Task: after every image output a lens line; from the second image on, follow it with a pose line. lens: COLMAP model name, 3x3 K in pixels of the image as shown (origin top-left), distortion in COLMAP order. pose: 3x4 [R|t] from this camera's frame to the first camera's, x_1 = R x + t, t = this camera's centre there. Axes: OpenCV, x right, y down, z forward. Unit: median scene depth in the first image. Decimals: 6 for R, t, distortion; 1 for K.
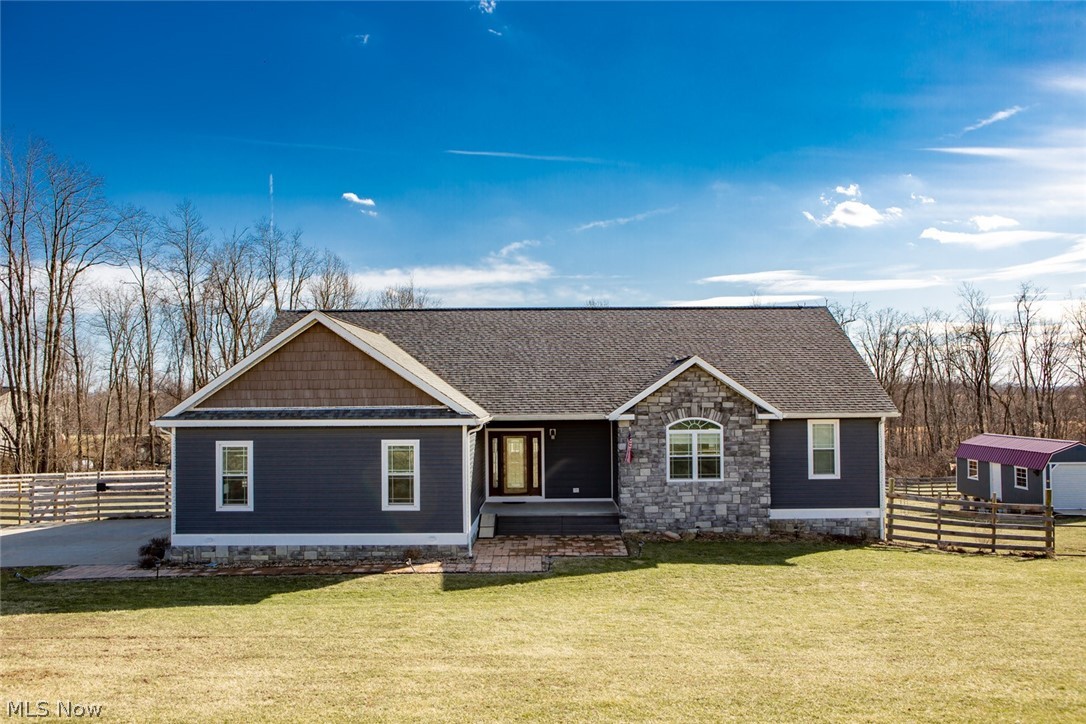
lens RADIAL K [[884.7, 0, 541.3], [0, 884.7, 366.6], [0, 0, 1]] dist [-0.076003, 0.020662]
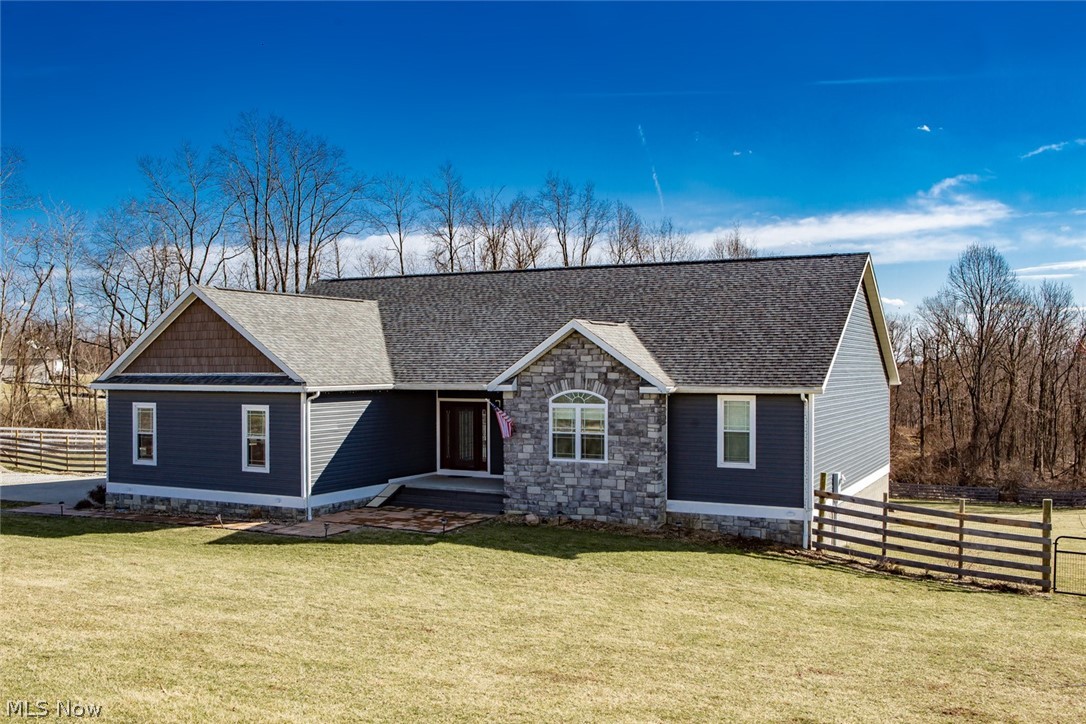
lens RADIAL K [[1011.1, 0, 543.8], [0, 1011.1, 364.4], [0, 0, 1]] dist [-0.083086, 0.000000]
pose [[0.887617, 0.005856, -0.460544, 0.610206], [0.009068, 0.999503, 0.030186, 0.001380], [0.460492, -0.030970, 0.887123, 0.087164]]
